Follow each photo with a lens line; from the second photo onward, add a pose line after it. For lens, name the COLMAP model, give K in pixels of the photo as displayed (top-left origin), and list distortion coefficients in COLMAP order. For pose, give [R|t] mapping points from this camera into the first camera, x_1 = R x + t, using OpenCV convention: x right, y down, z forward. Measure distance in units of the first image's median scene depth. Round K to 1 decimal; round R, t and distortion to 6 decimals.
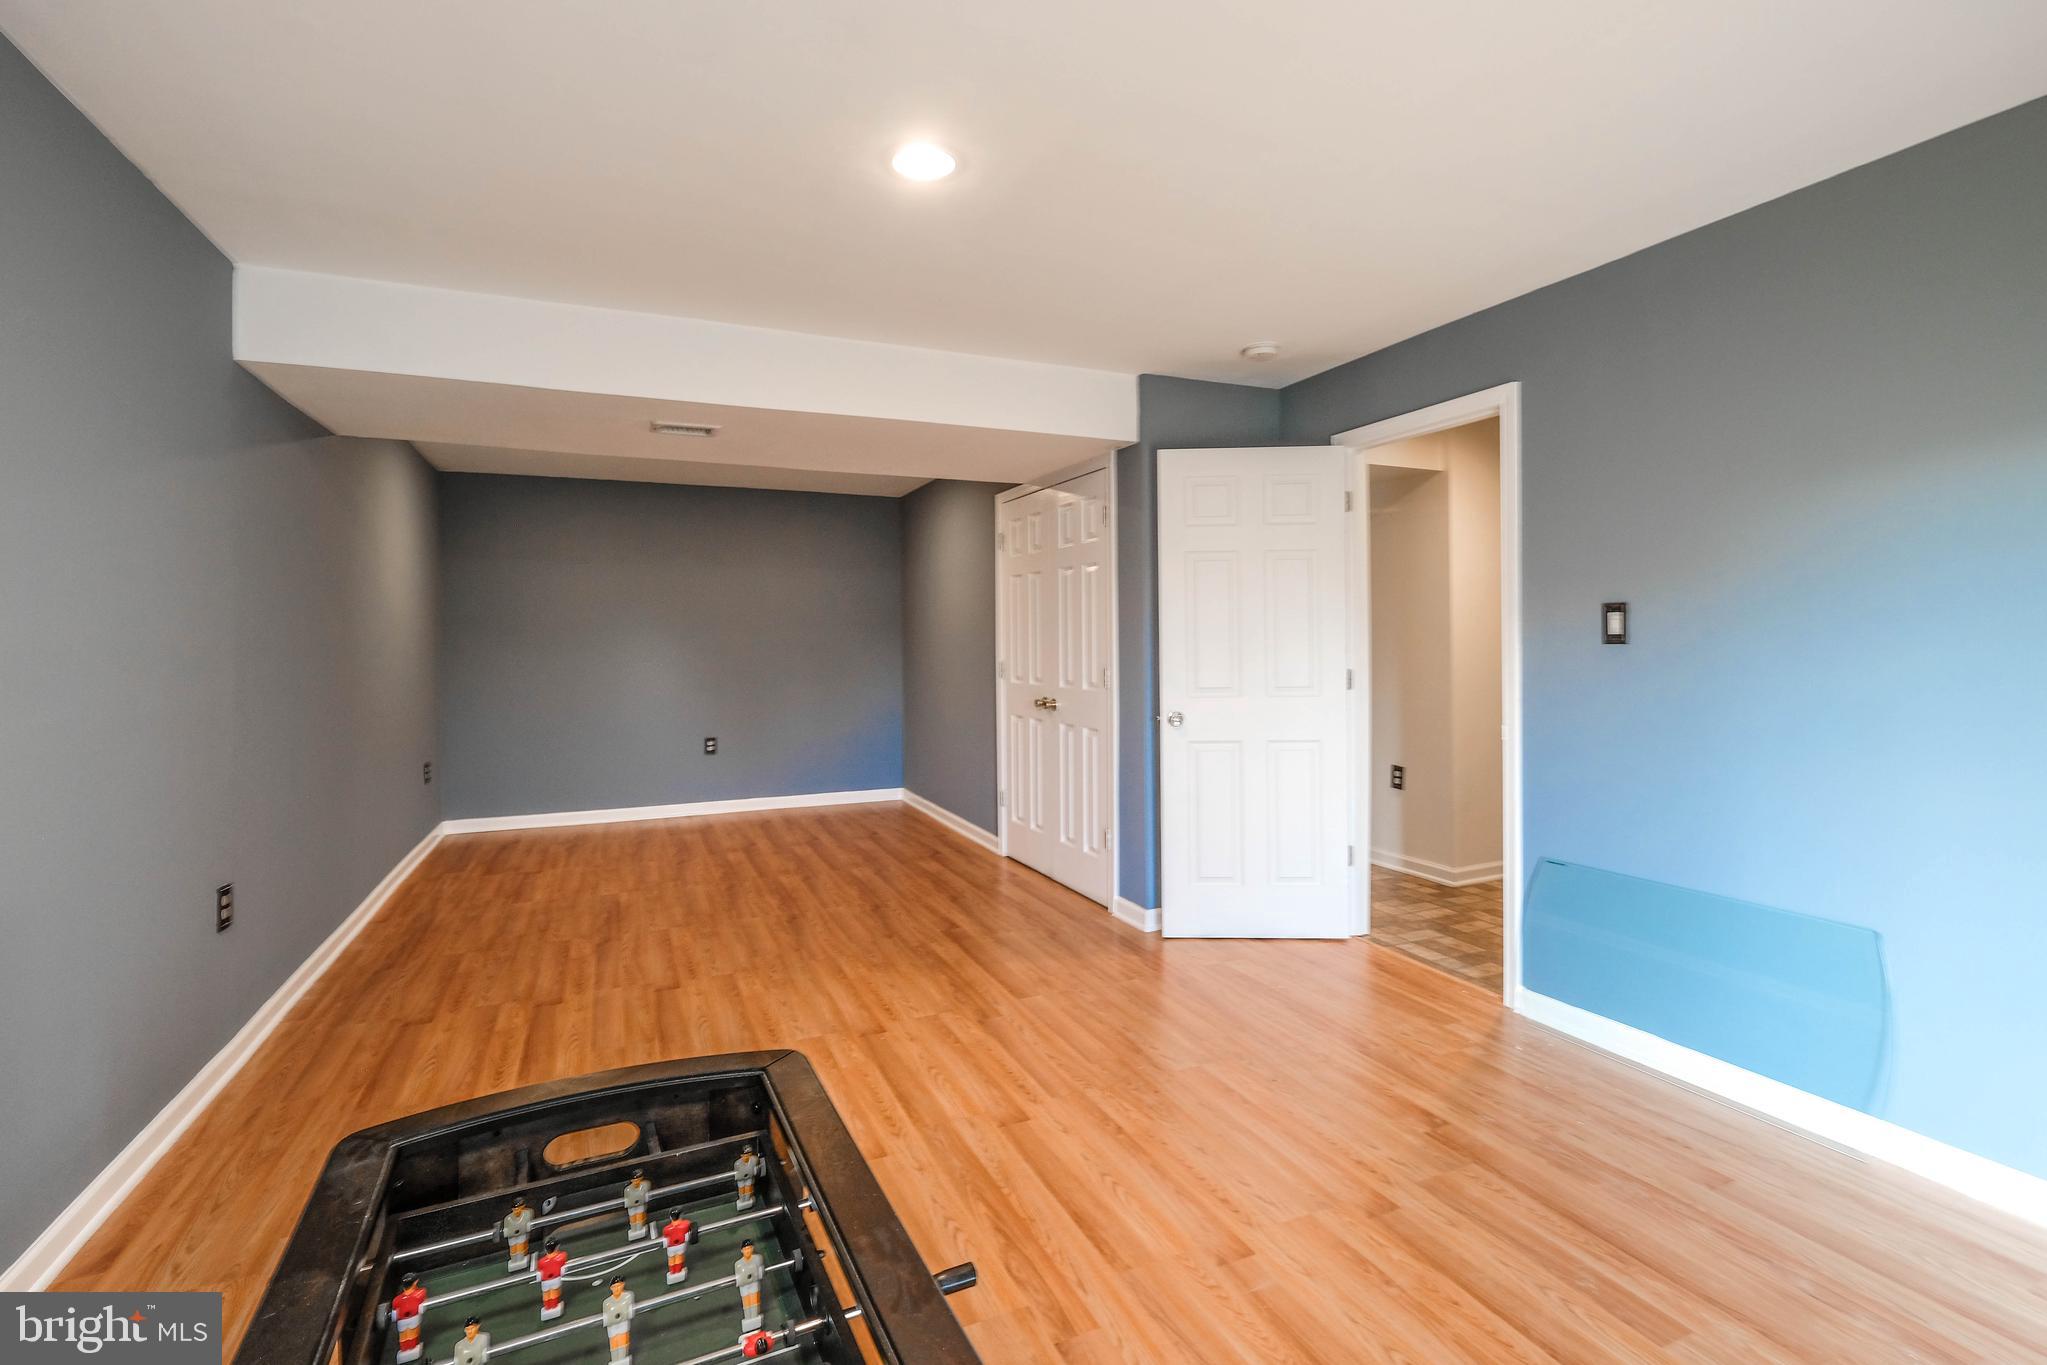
lens RADIAL K [[923.4, 0, 1036.5], [0, 923.4, 639.8], [0, 0, 1]] dist [0.002346, 0.000136]
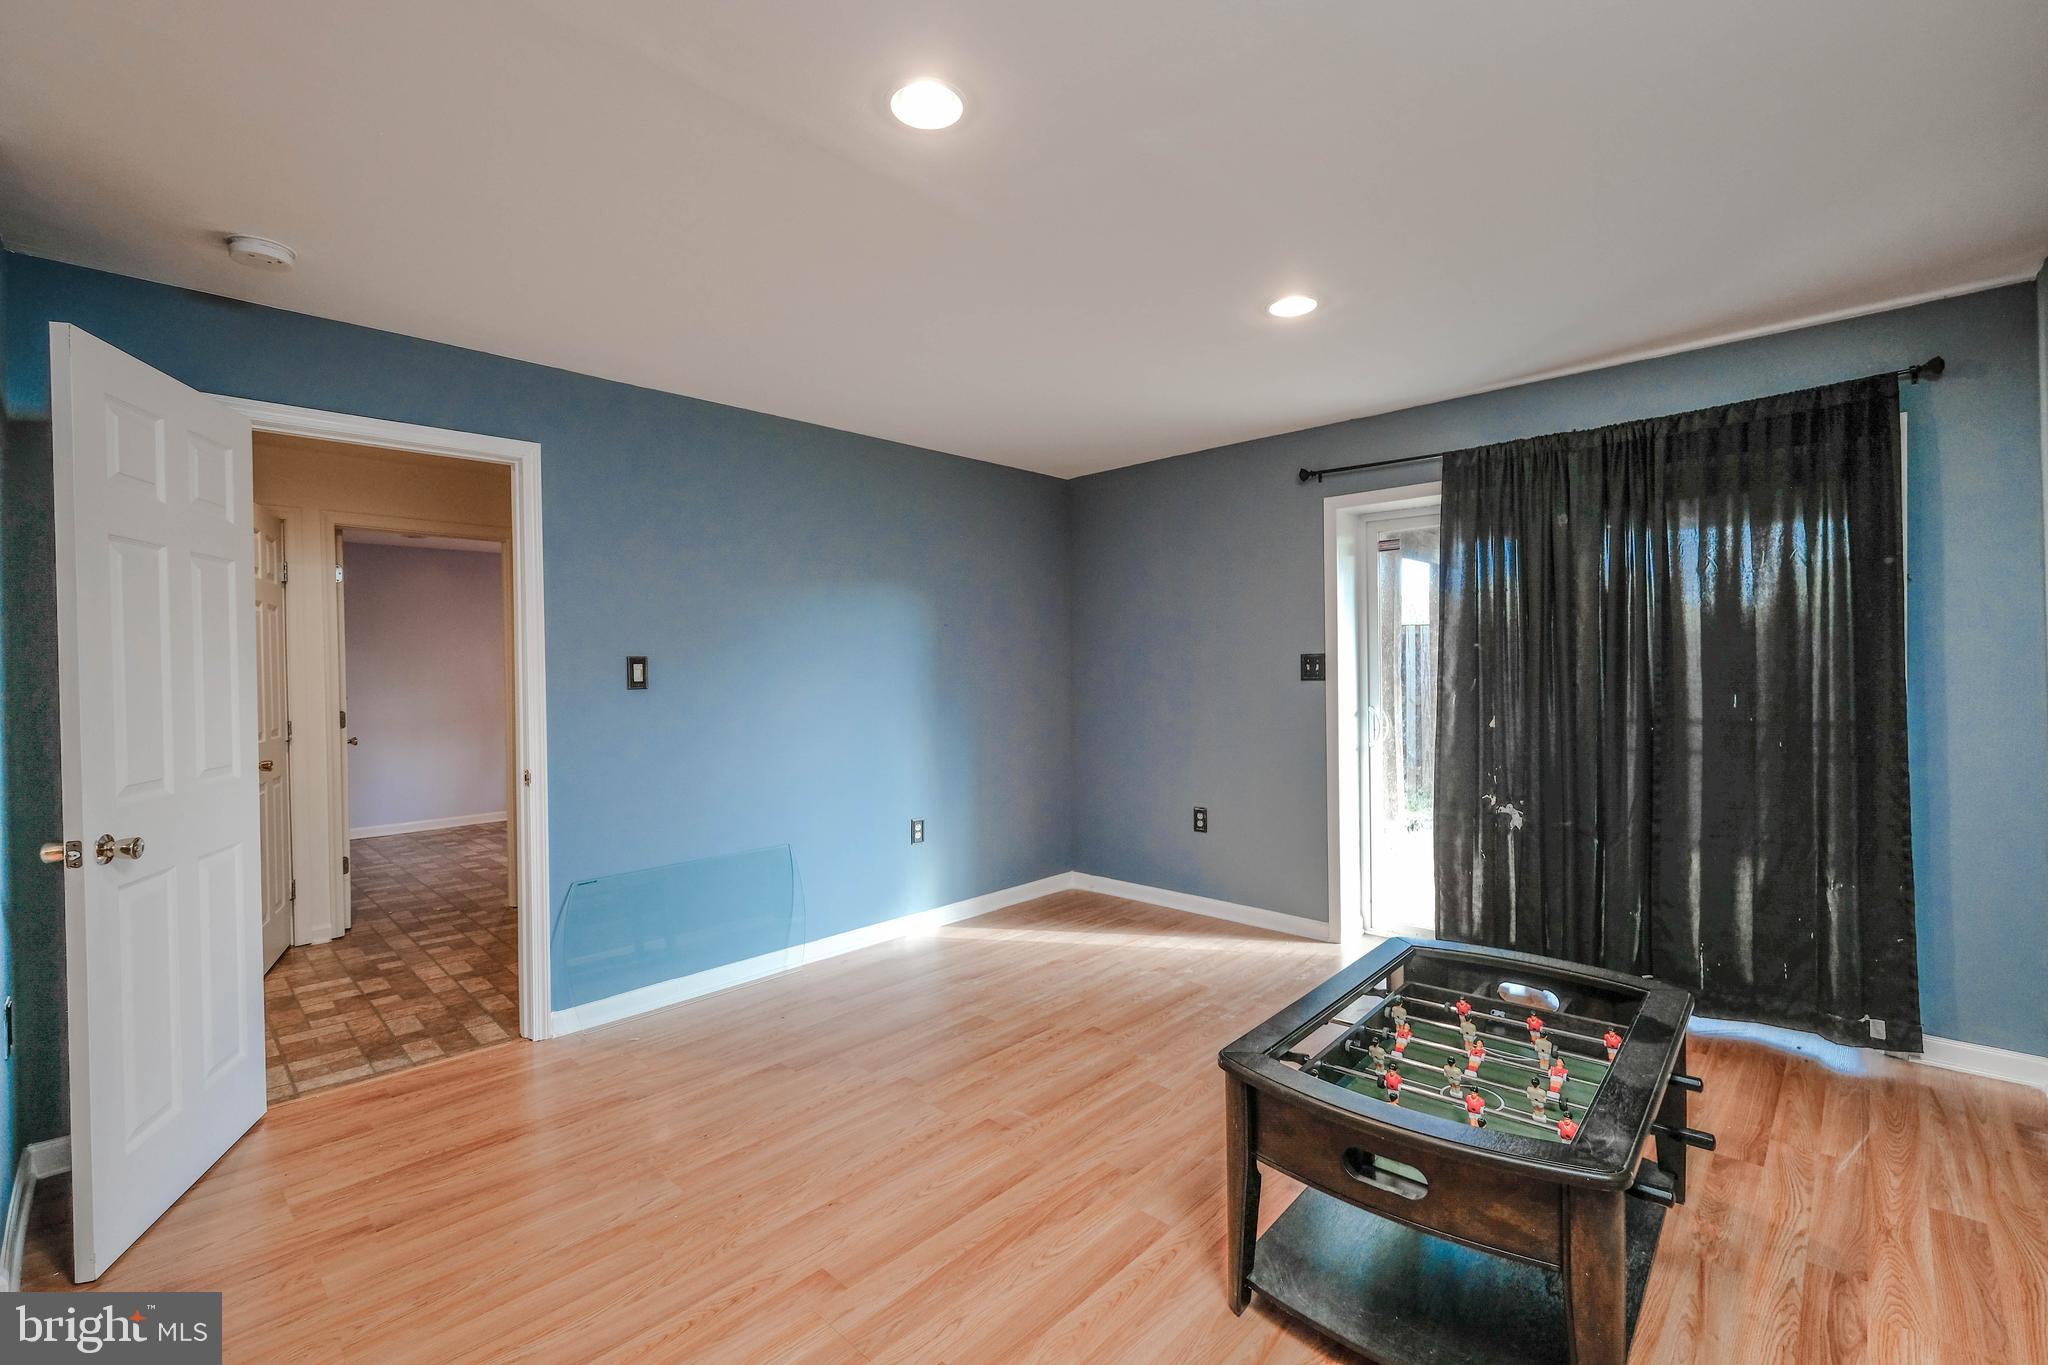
lens RADIAL K [[888.9, 0, 1016.4], [0, 888.9, 679.0], [0, 0, 1]] dist [0.002238, 0.000158]
pose [[-0.365382, 0.005245, 0.930843, -0.639171], [0.012604, 0.999920, -0.000686, -0.002219], [-0.930772, 0.011482, -0.365419, 0.886765]]
